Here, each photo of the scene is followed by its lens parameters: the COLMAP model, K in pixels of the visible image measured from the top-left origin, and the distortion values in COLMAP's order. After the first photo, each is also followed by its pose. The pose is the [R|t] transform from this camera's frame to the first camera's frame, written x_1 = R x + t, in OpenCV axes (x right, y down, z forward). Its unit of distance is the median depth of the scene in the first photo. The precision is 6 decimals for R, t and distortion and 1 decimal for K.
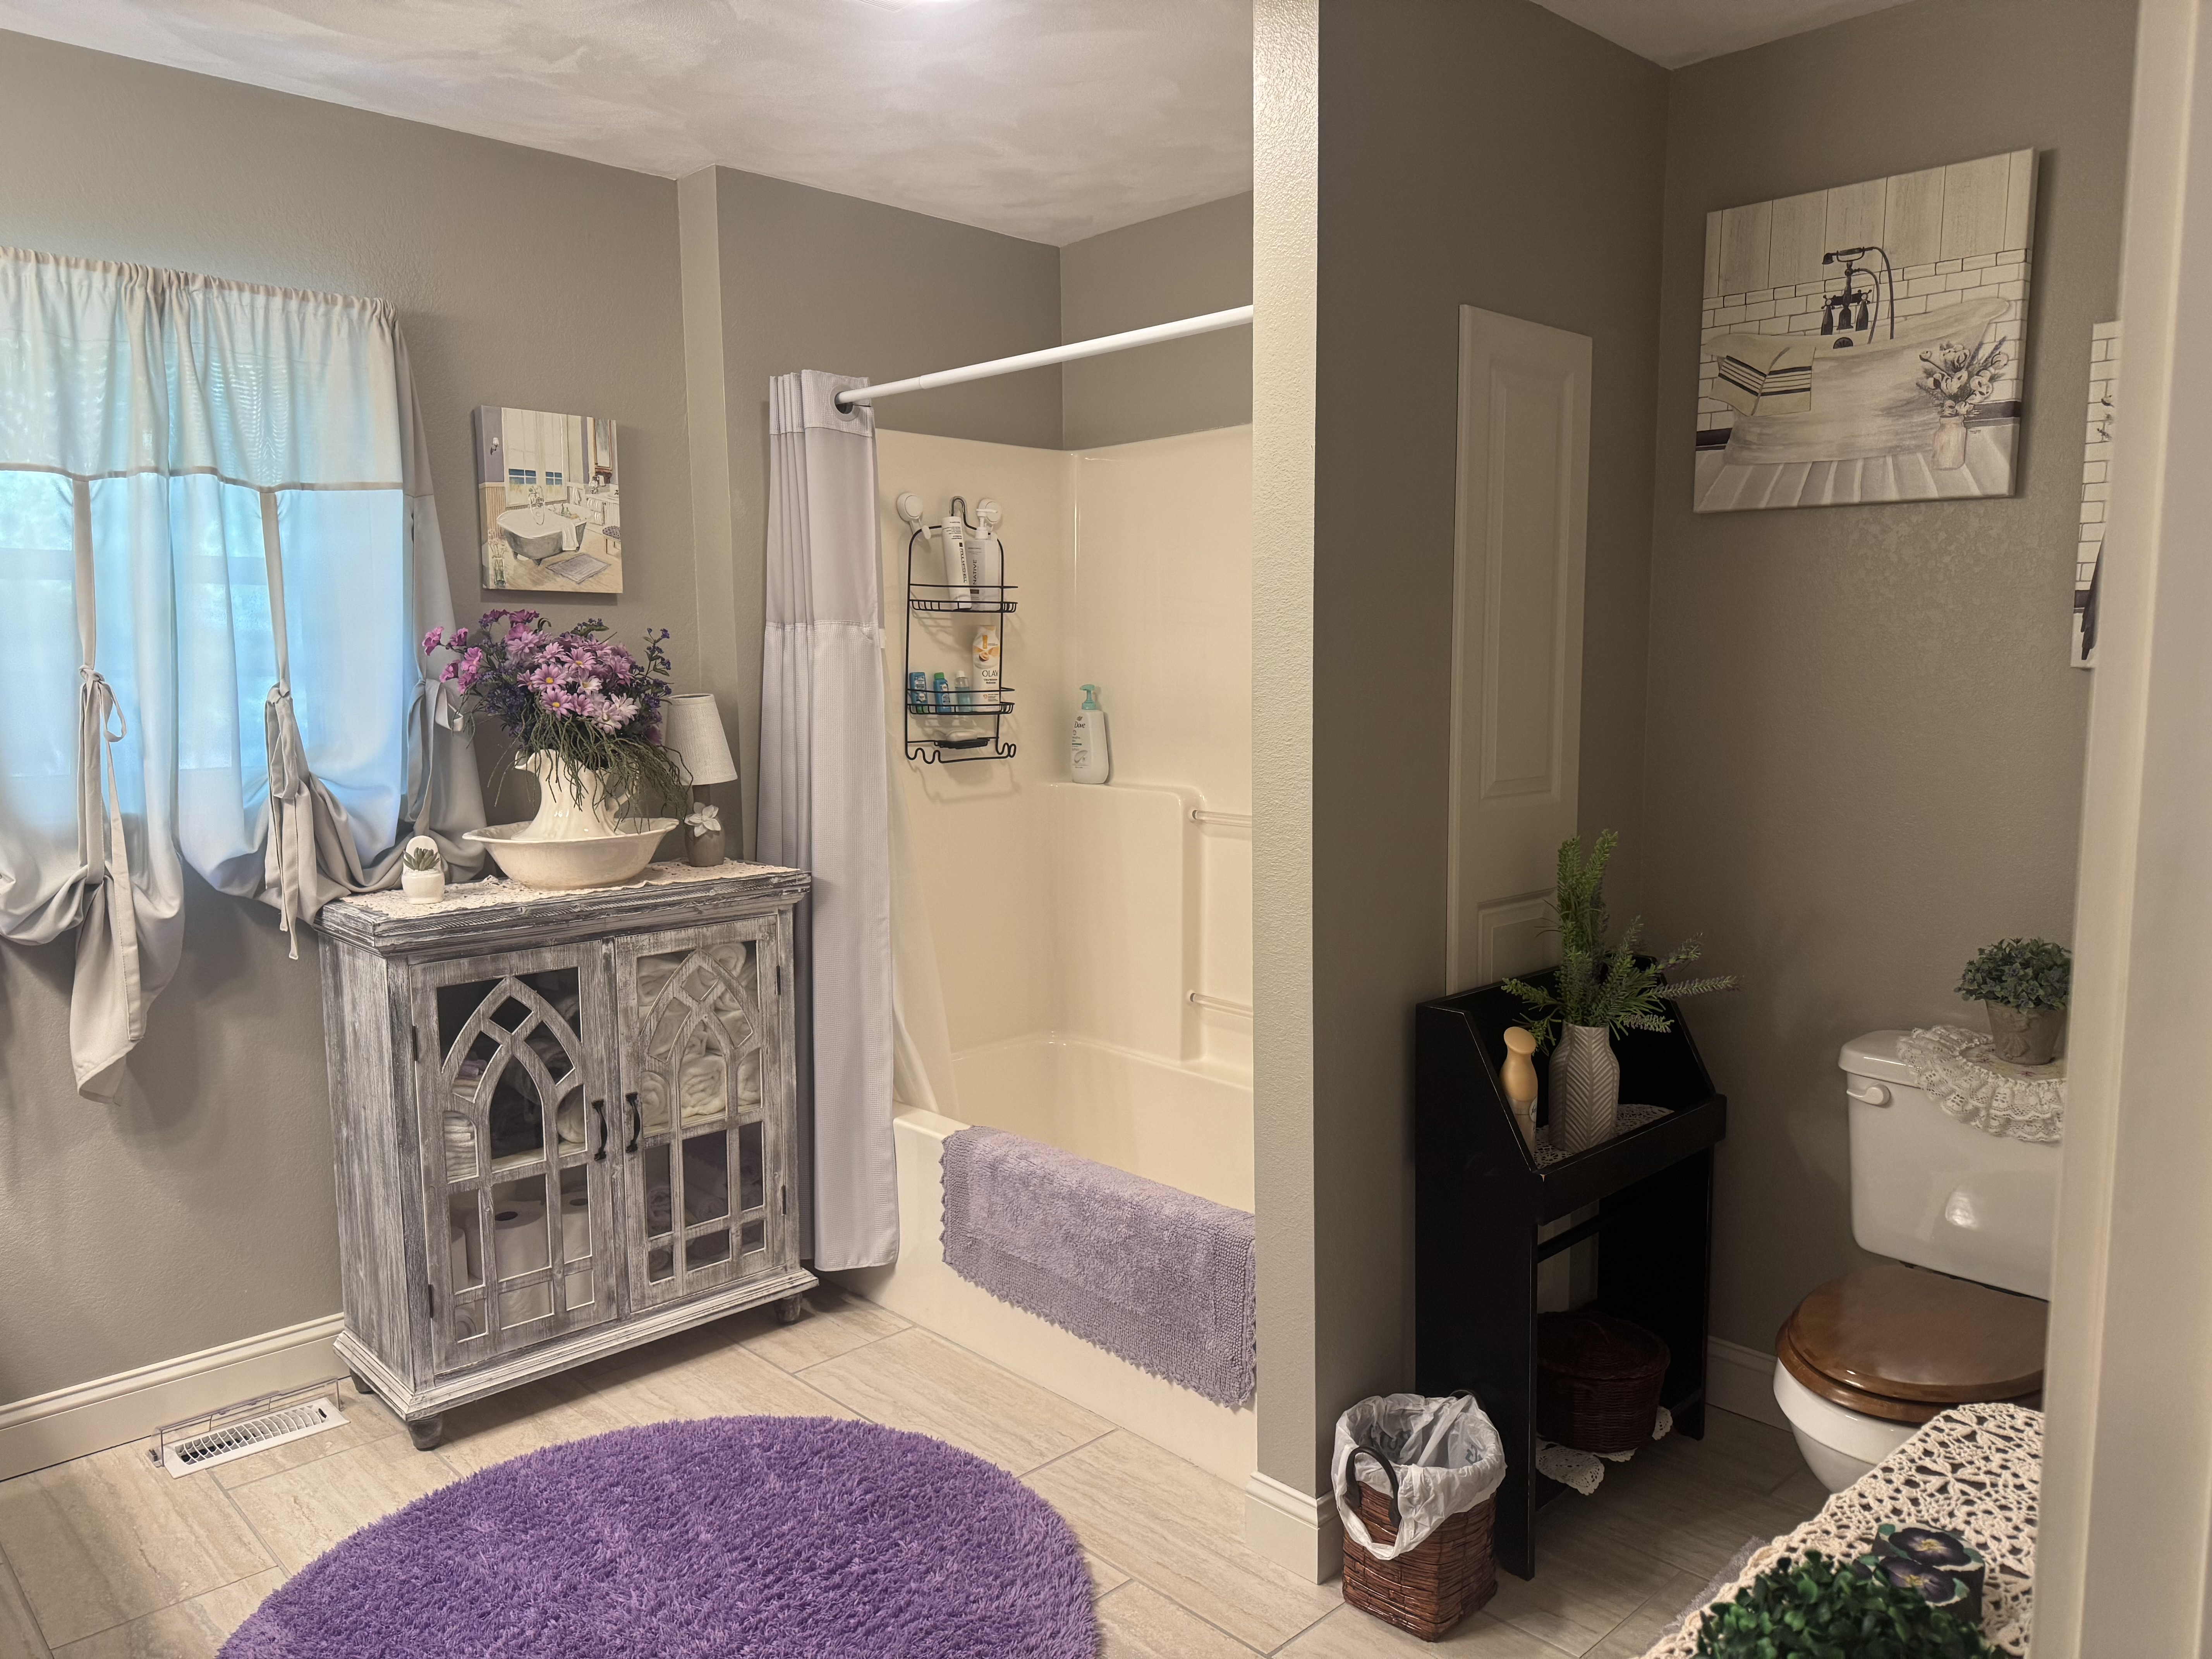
lens RADIAL K [[1567.7, 0, 1106.0], [0, 1567.7, 829.5], [0, 0, 1]] dist [0.027153, -0.001131]
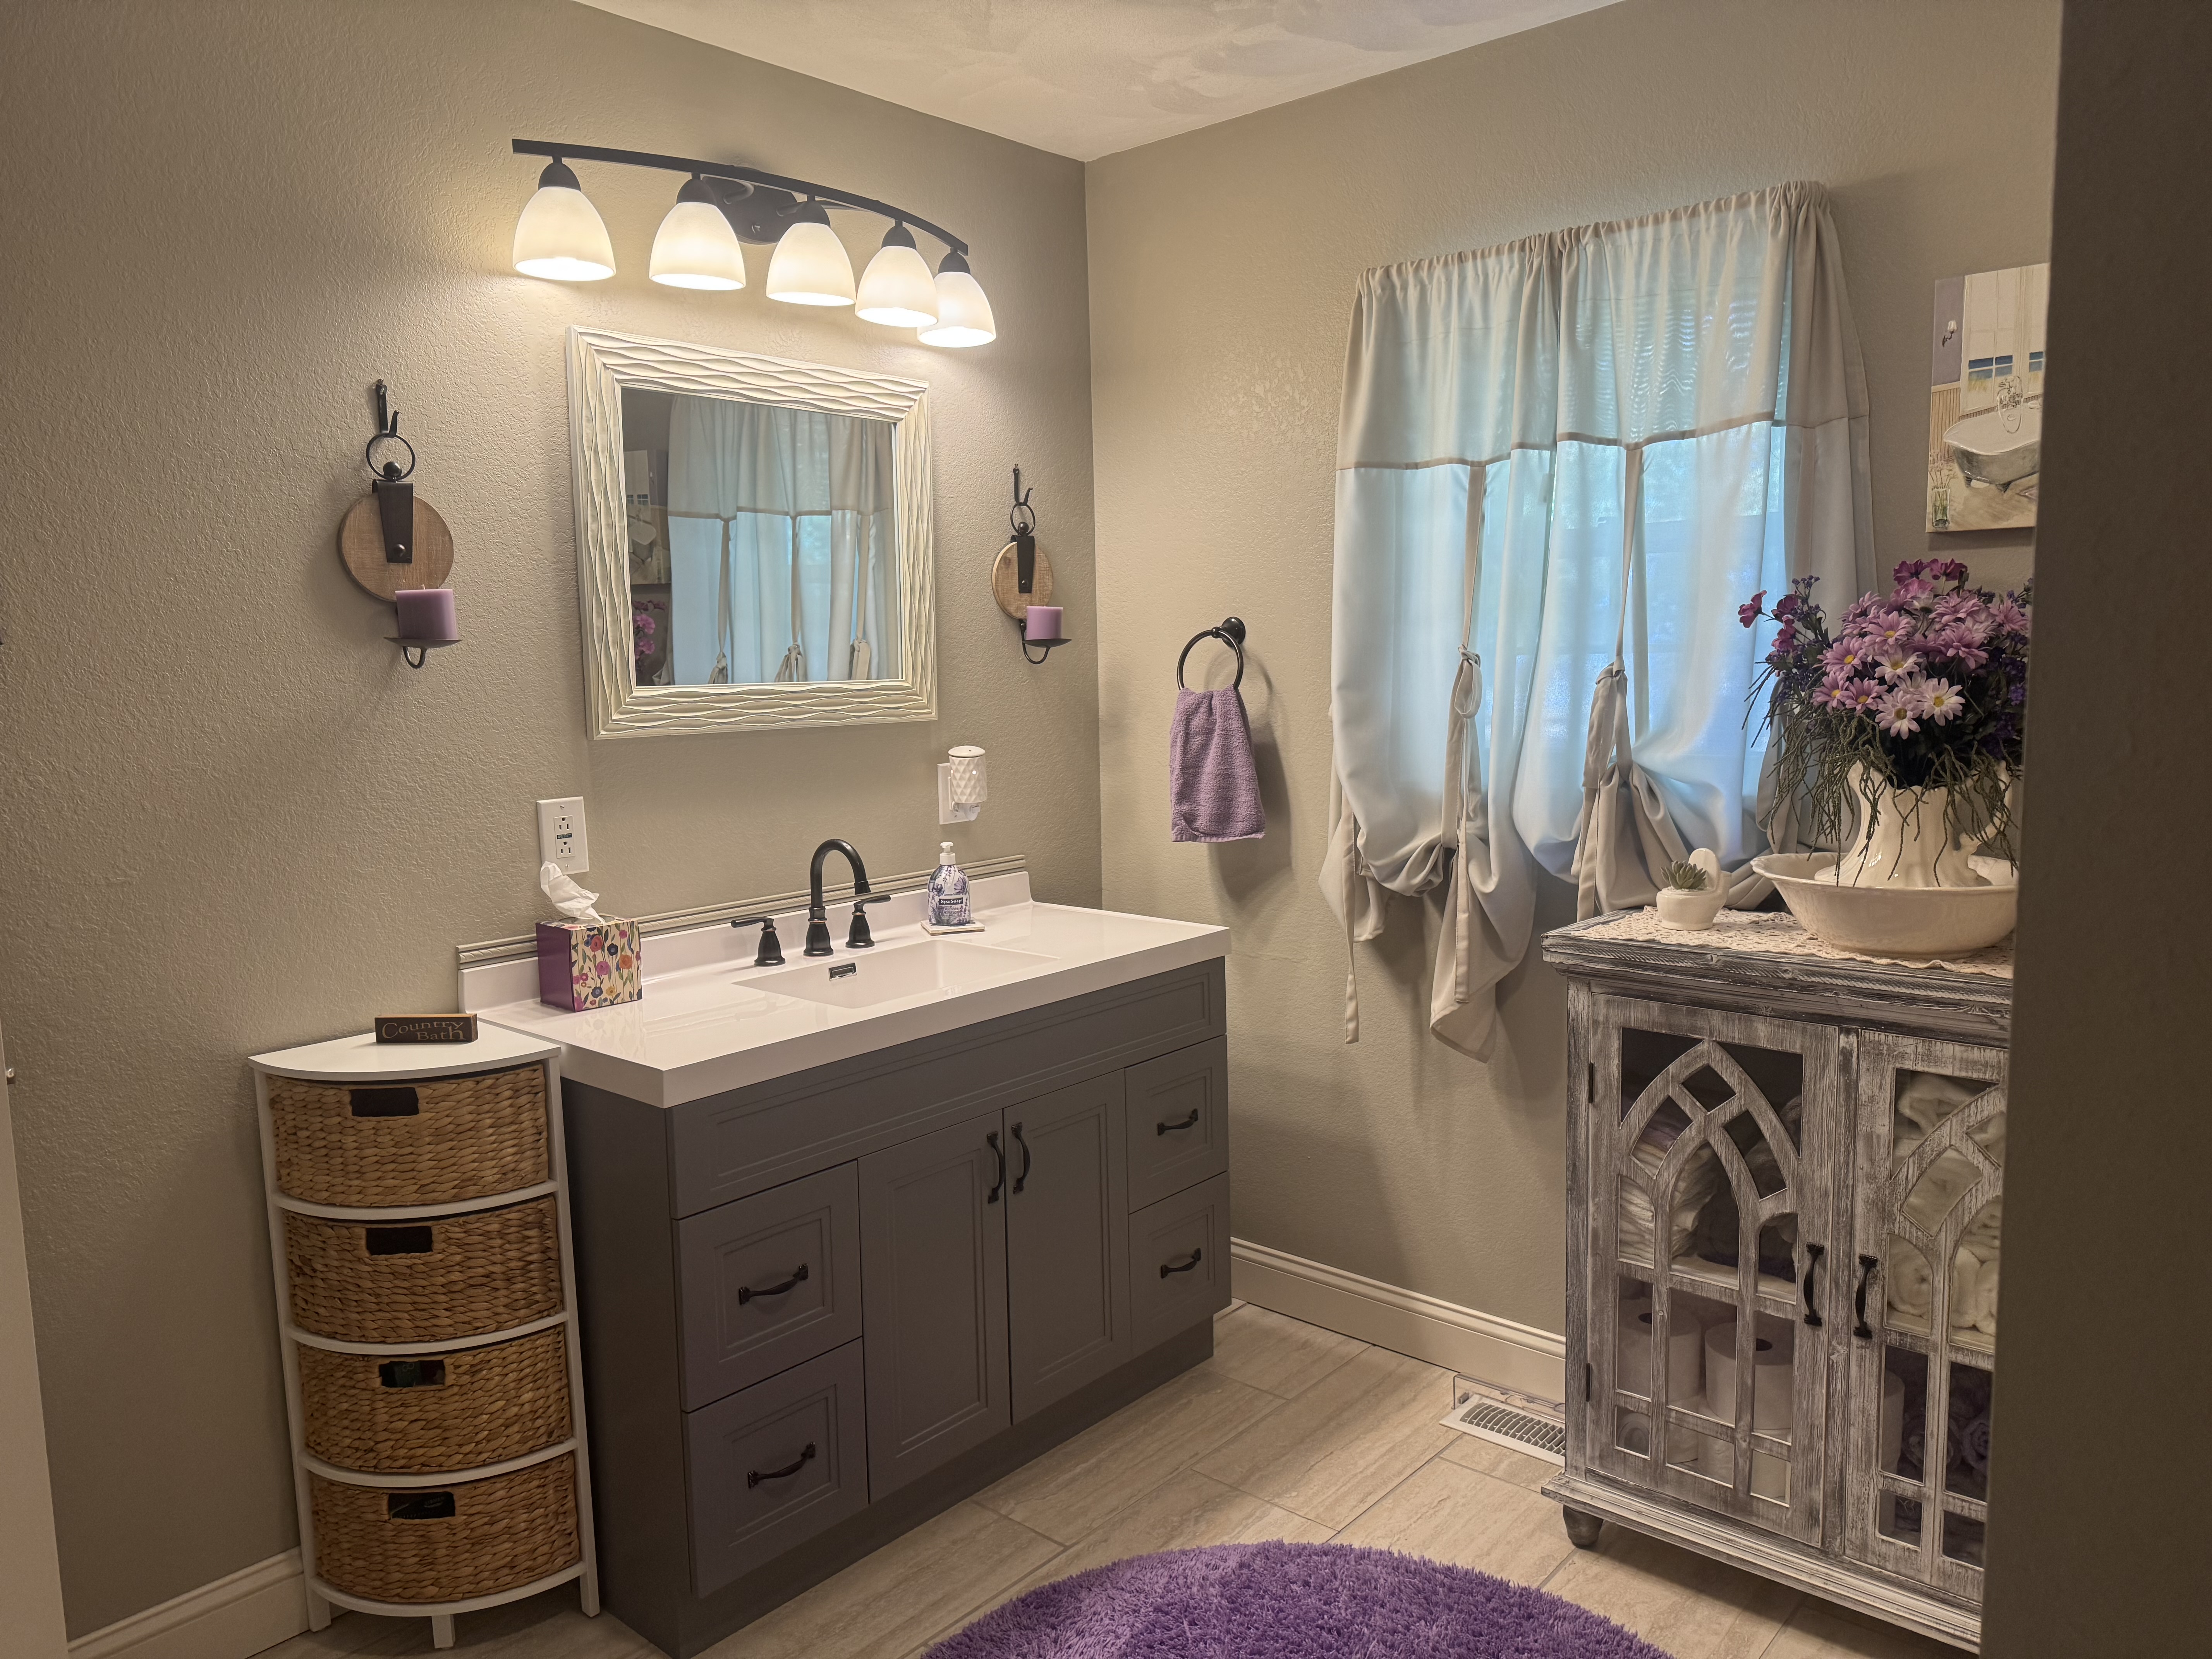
lens RADIAL K [[1567.2, 0, 1106.6], [0, 1567.2, 837.5], [0, 0, 1]] dist [0.073615, -0.115163]
pose [[0.086652, 0.123929, -0.988500, 0.359487], [-0.088941, 0.989233, 0.116224, -0.070793], [0.992261, 0.077847, 0.096741, 0.621110]]
